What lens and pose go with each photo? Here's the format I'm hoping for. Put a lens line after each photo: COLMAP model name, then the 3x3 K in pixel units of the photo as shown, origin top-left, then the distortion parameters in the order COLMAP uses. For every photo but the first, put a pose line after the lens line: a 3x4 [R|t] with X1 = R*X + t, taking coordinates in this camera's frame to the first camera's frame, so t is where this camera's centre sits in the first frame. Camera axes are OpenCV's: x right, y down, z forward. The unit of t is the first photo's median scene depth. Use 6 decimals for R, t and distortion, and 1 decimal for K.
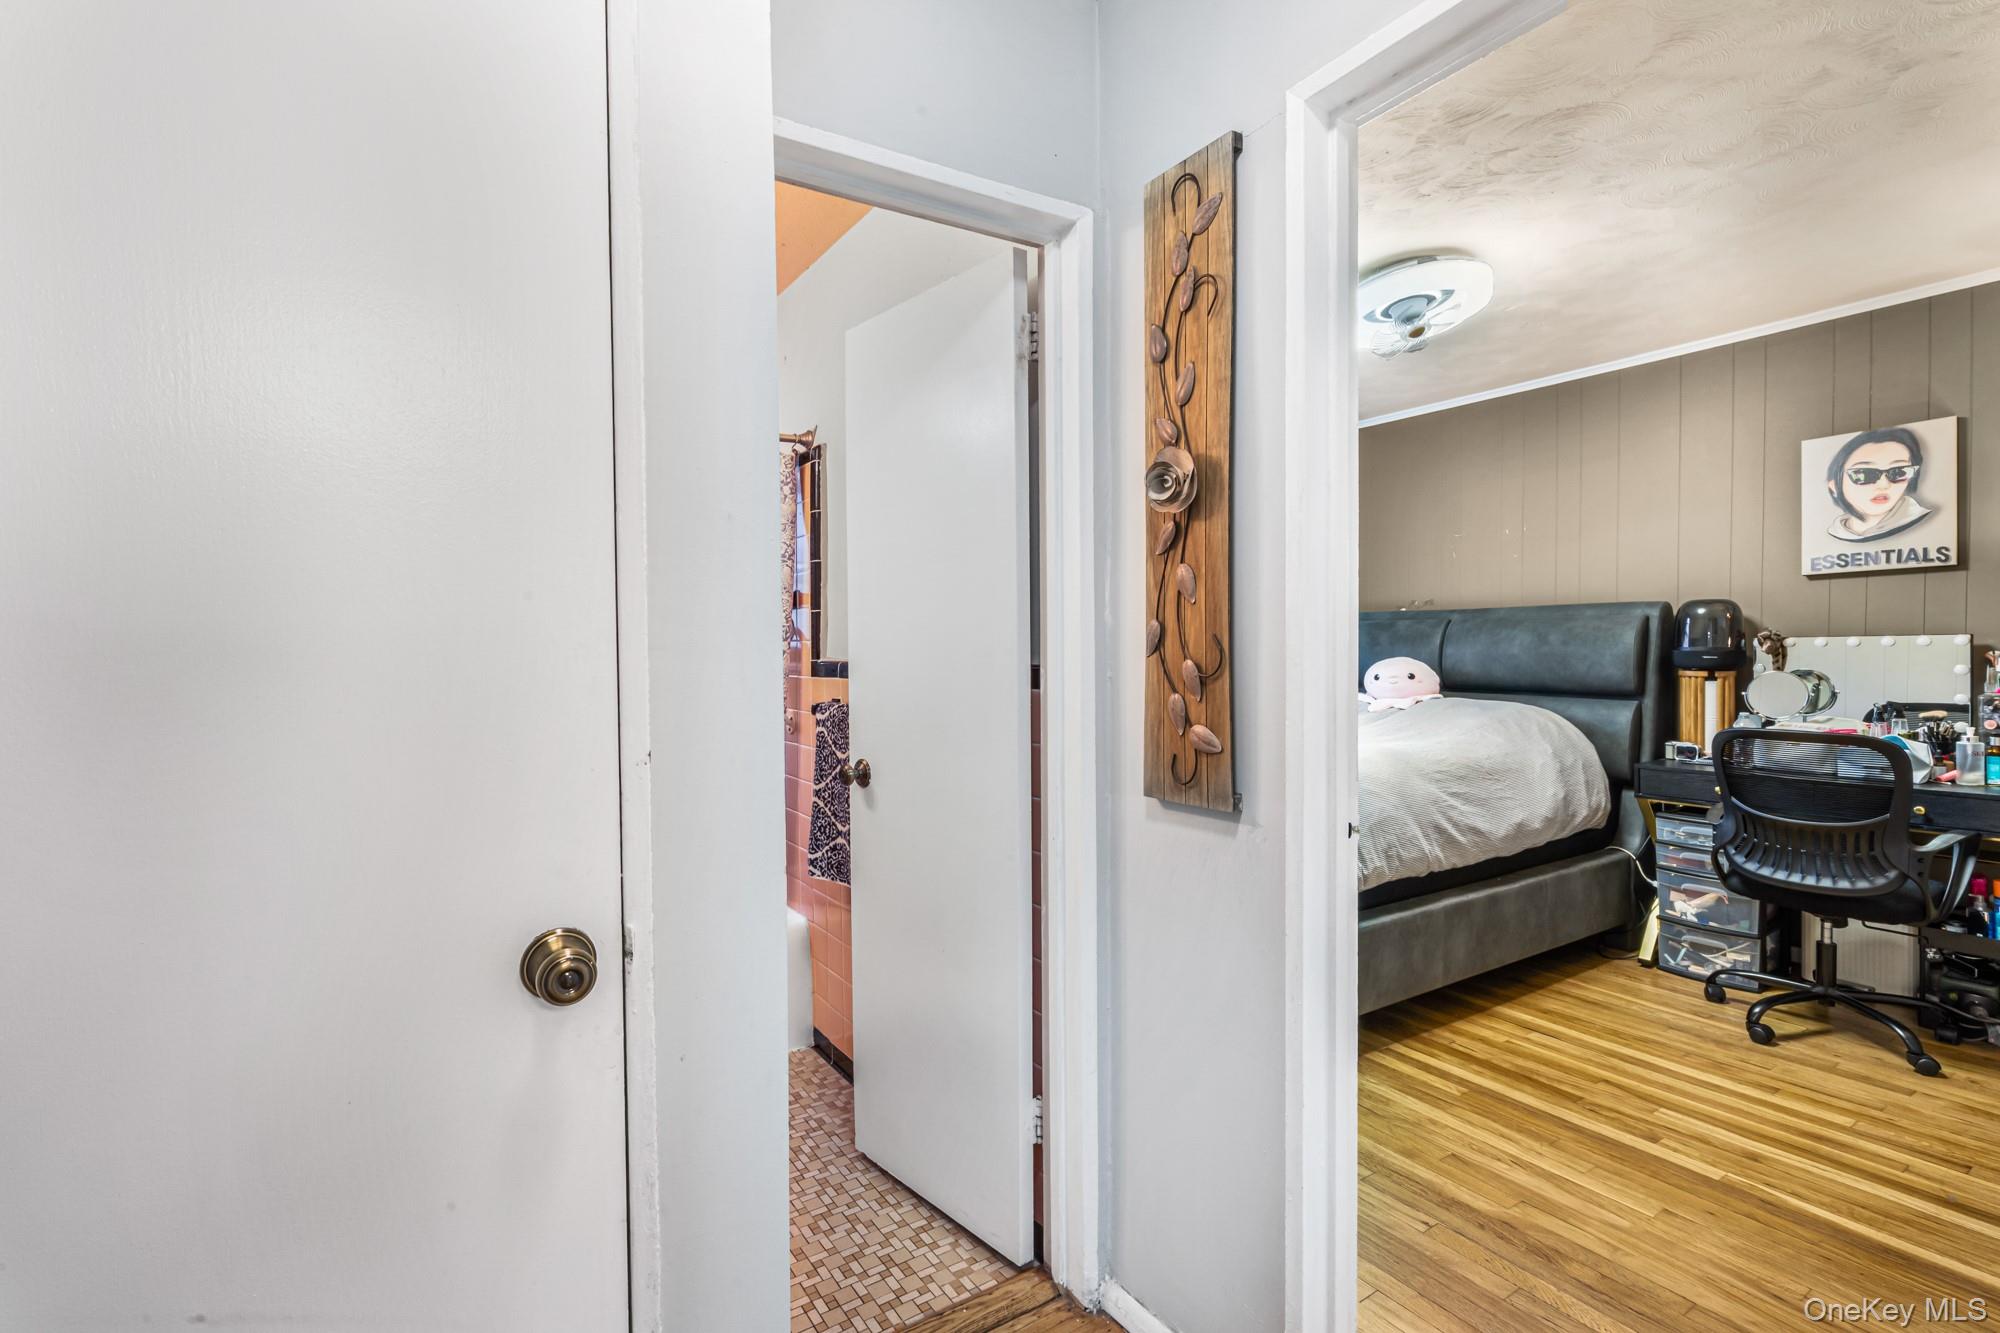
lens RADIAL K [[906.0, 0, 980.4], [0, 906.0, 669.6], [0, 0, 1]] dist [0.000803, 0.001351]
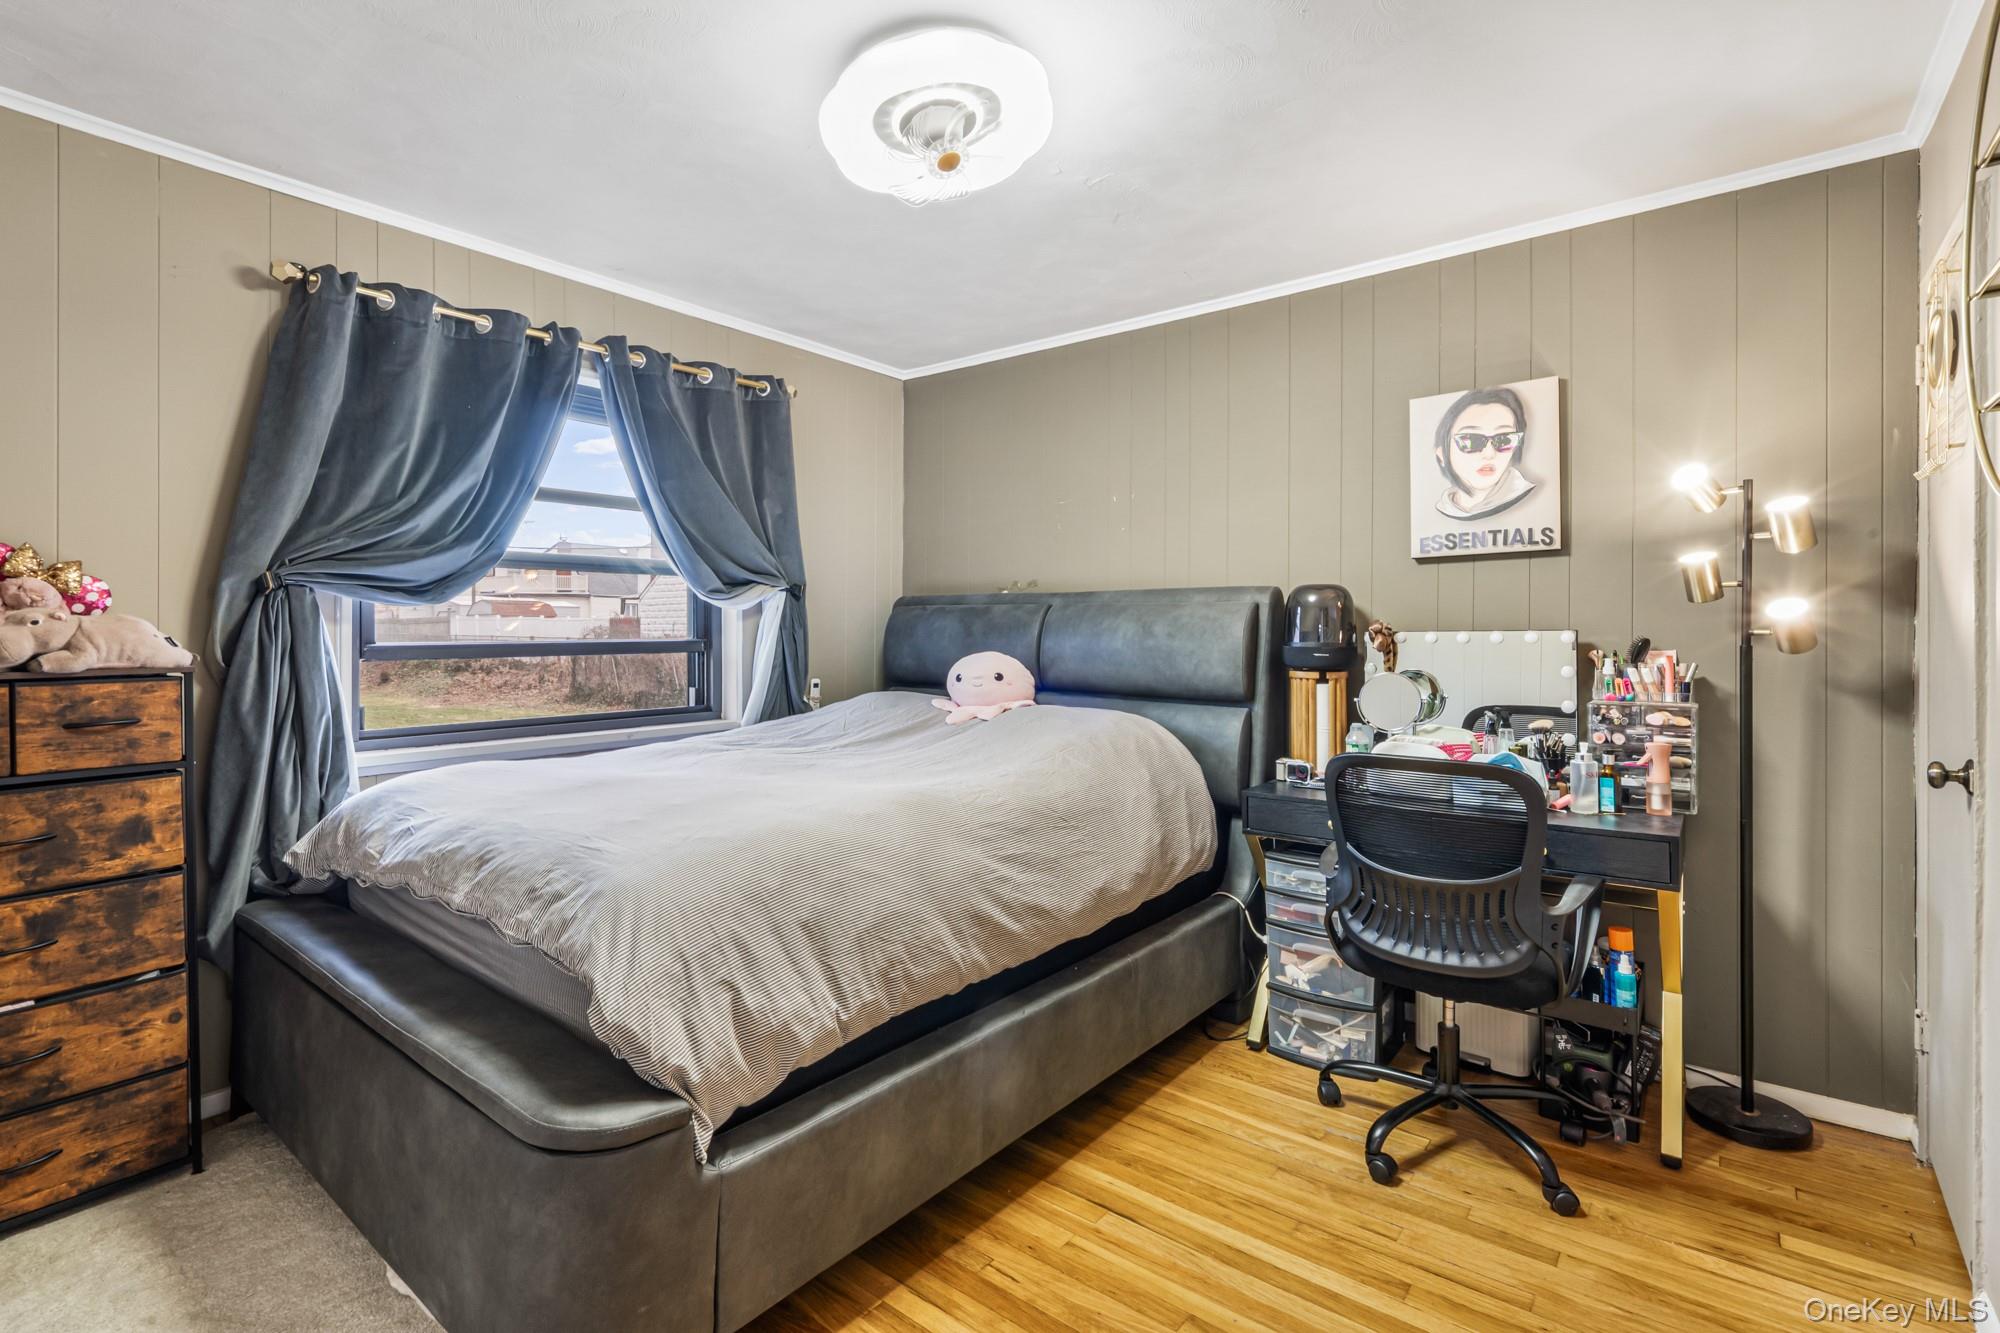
lens RADIAL K [[906.0, 0, 971.4], [0, 906.0, 639.1], [0, 0, 1]] dist [0.000803, 0.001351]
pose [[0.952072, 0.008051, 0.305768, 0.282885], [-0.001949, 0.999793, -0.020258, -0.011867], [-0.305868, 0.018691, 0.951891, 0.354681]]
